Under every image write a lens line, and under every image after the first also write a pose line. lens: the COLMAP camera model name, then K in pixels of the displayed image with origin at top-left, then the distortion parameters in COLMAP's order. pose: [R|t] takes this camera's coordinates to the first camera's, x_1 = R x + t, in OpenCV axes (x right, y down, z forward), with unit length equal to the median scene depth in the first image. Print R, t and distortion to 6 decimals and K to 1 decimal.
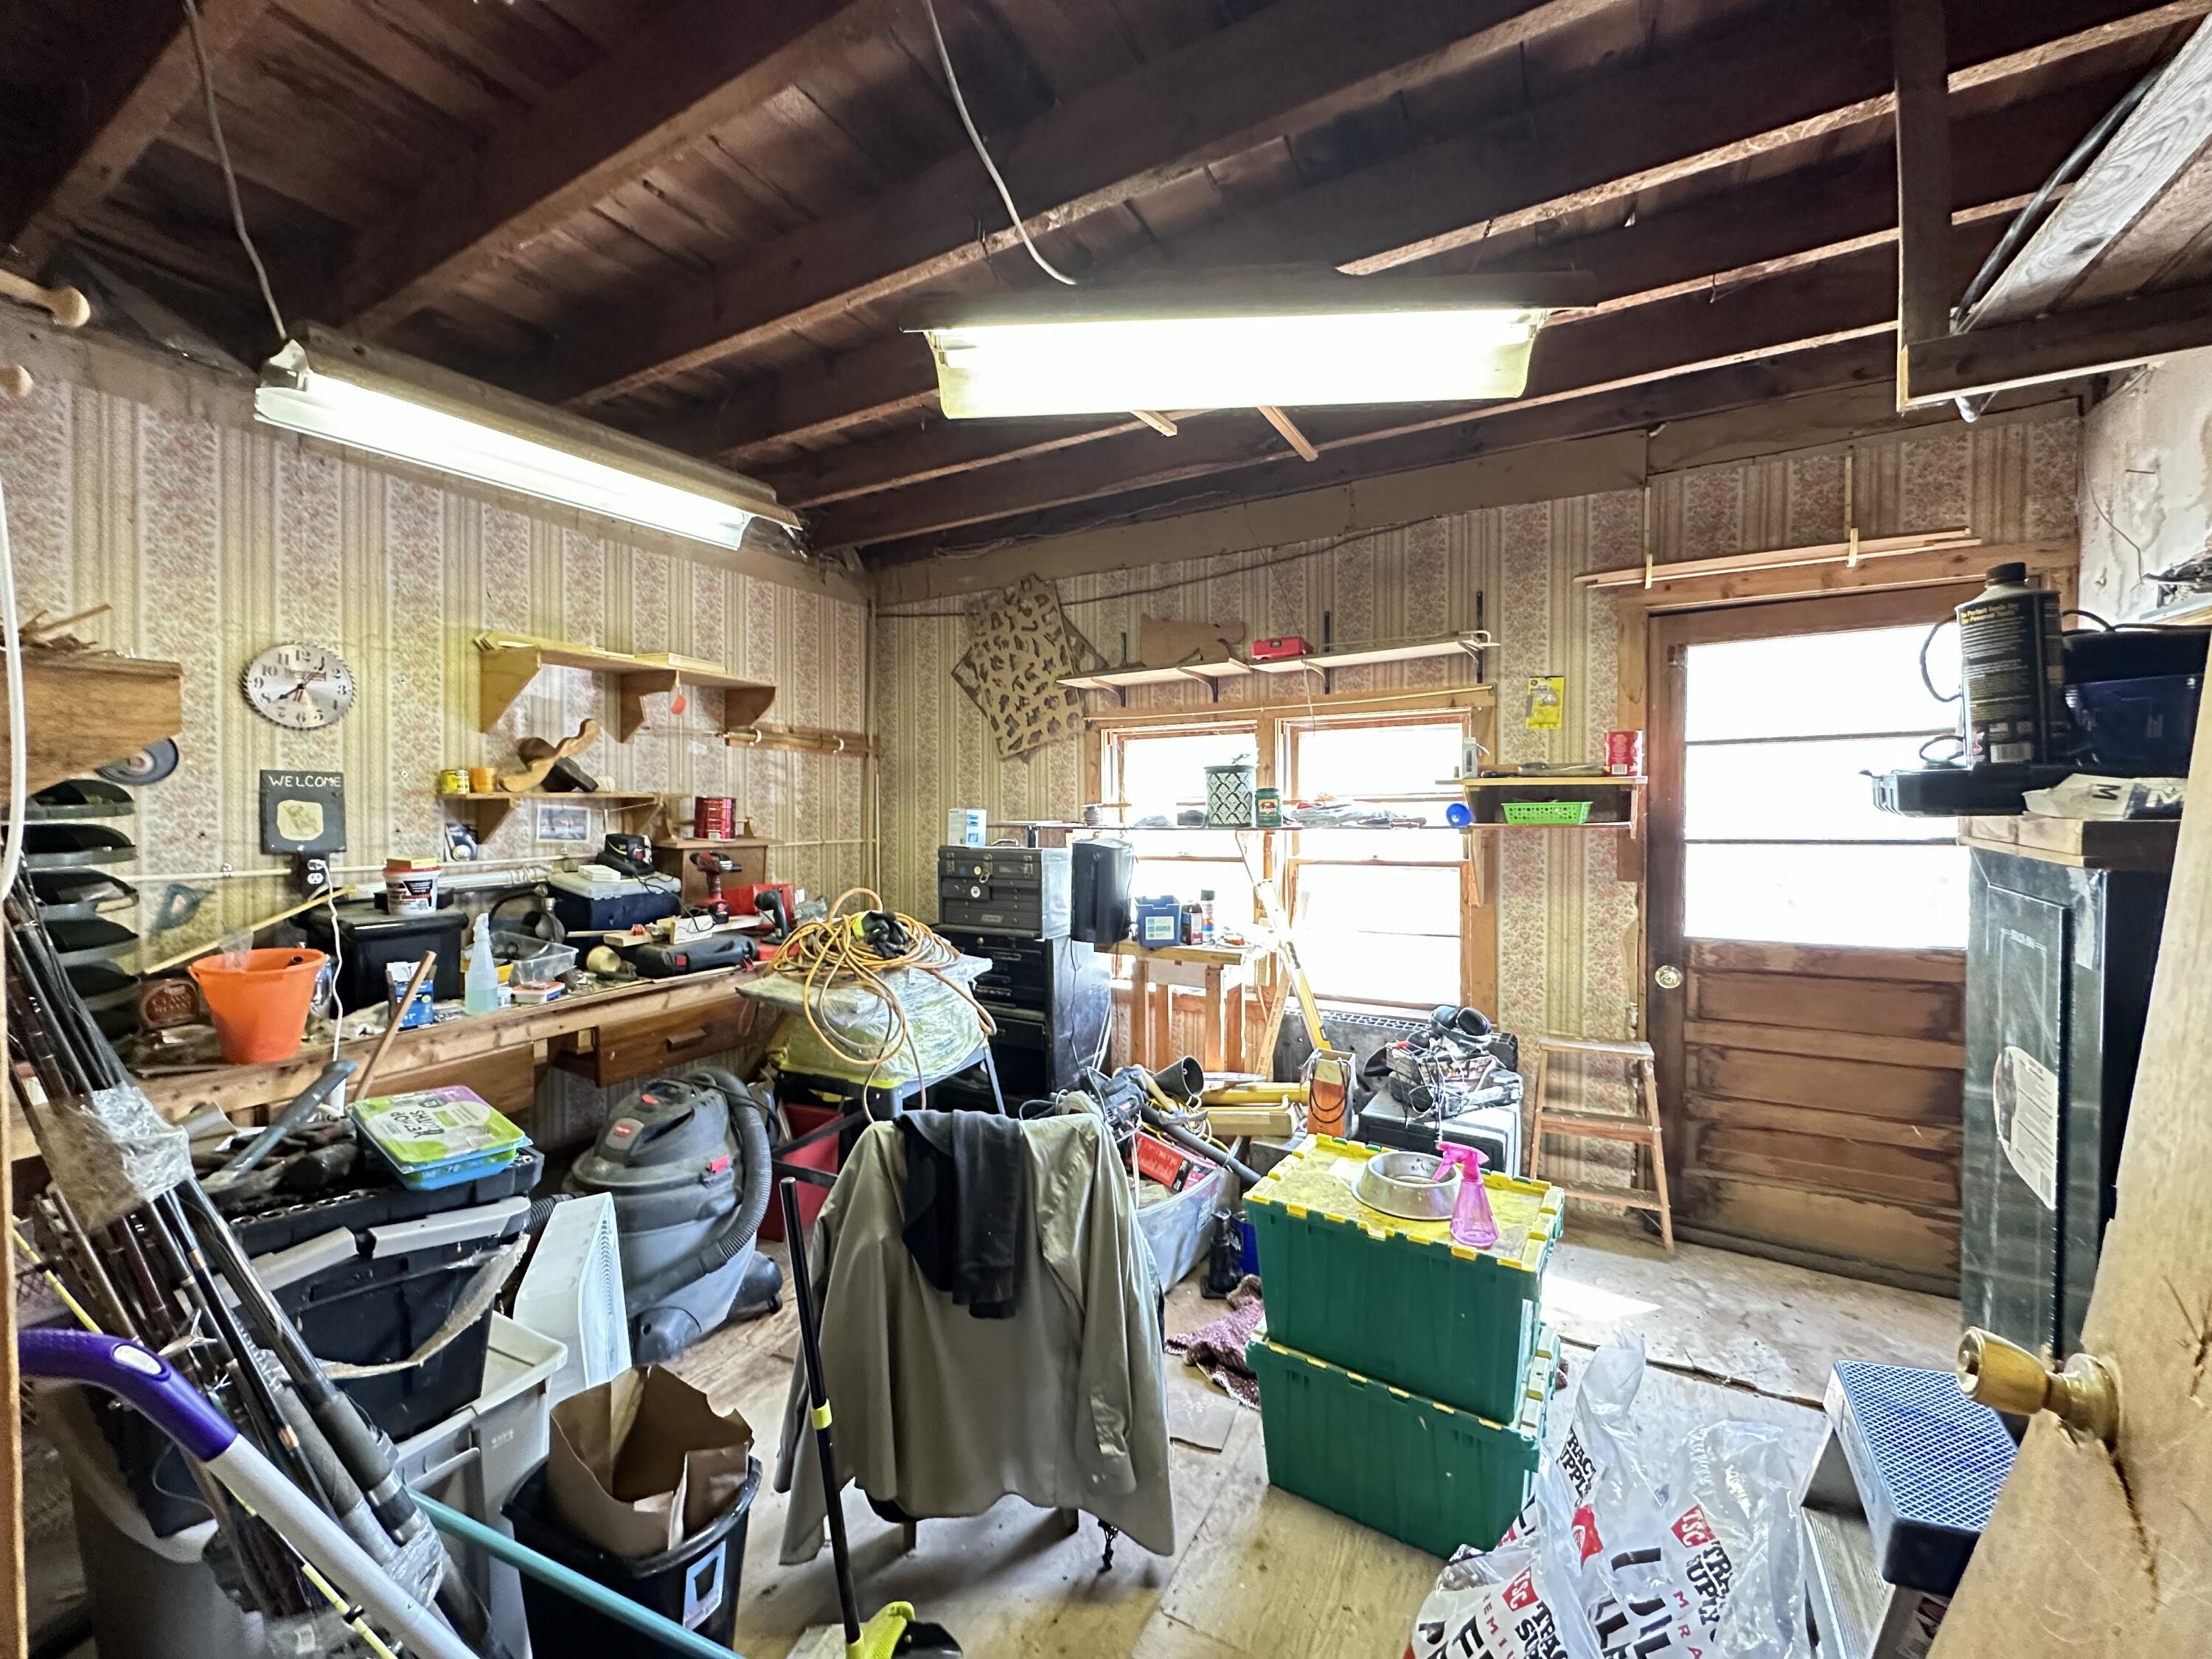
lens RADIAL K [[875.8, 0, 1105.7], [0, 875.8, 826.8], [0, 0, 1]] dist [-0.006556, 0.001308]
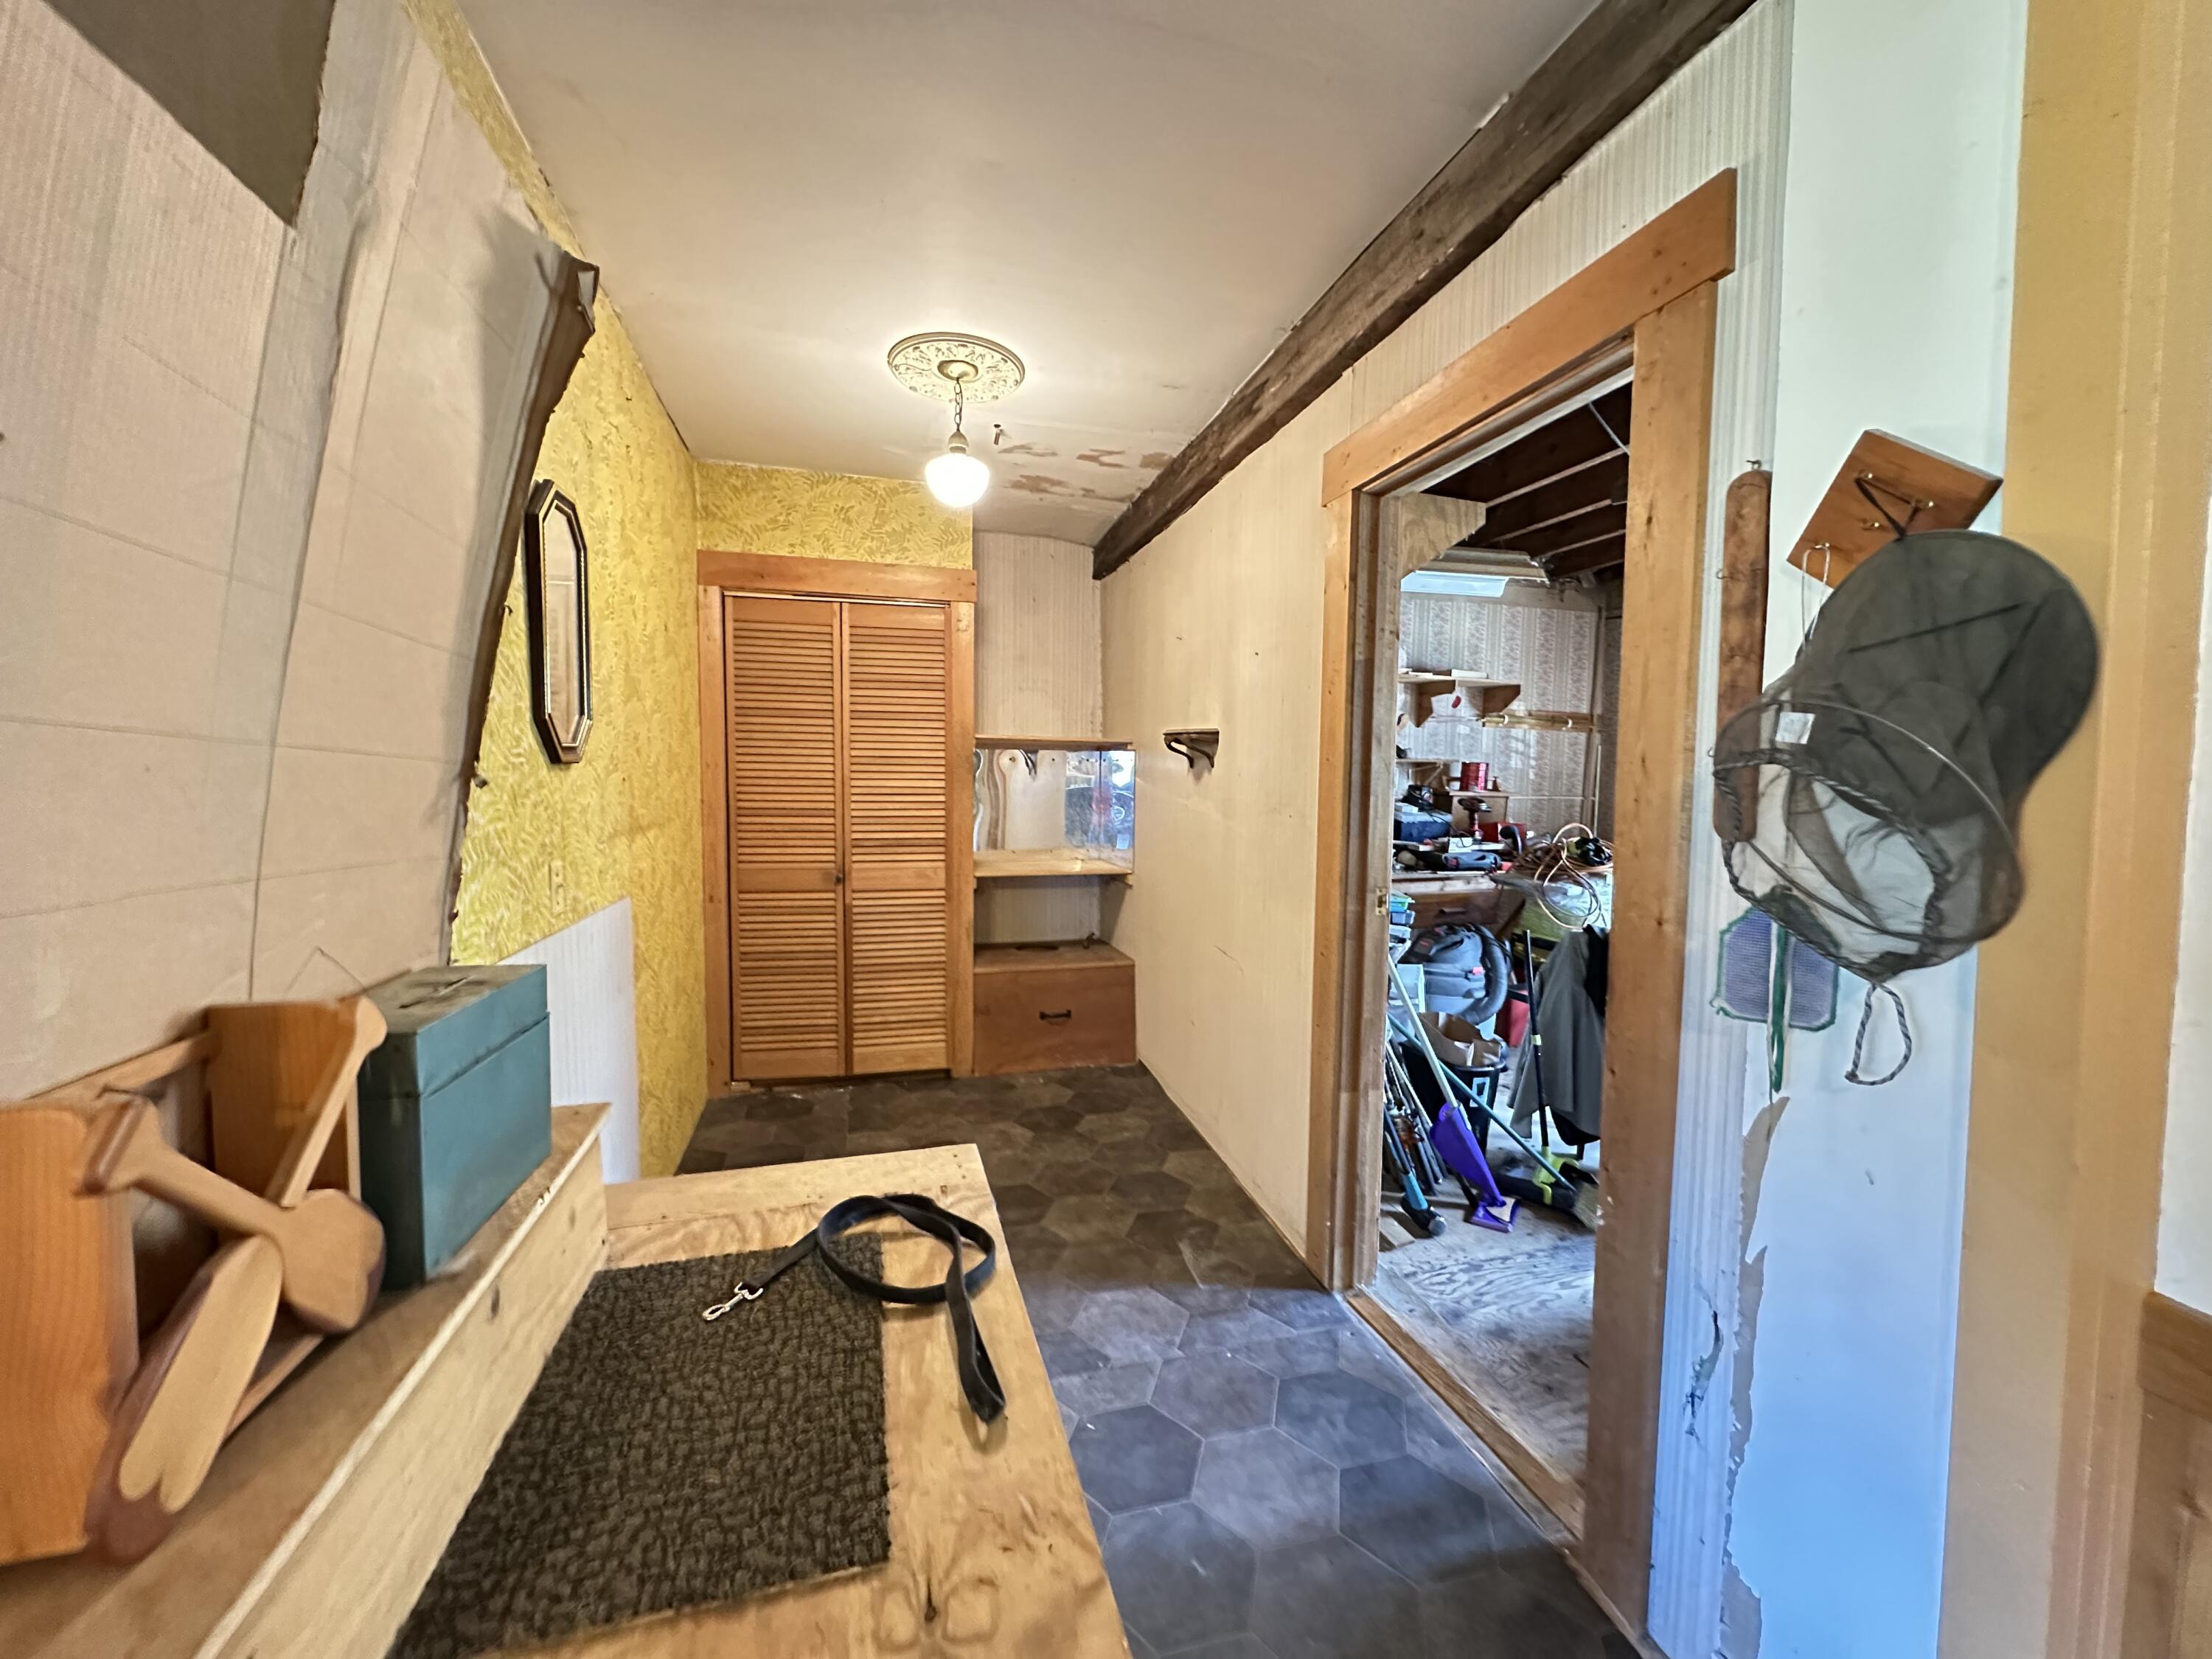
lens RADIAL K [[875.8, 0, 1104.3], [0, 875.8, 841.2], [0, 0, 1]] dist [-0.006556, 0.001308]
pose [[0.709471, 0.065254, -0.701707, 0.174501], [-0.028841, 0.997558, 0.063606, 0.025653], [0.704144, -0.024889, 0.709621, -0.552510]]
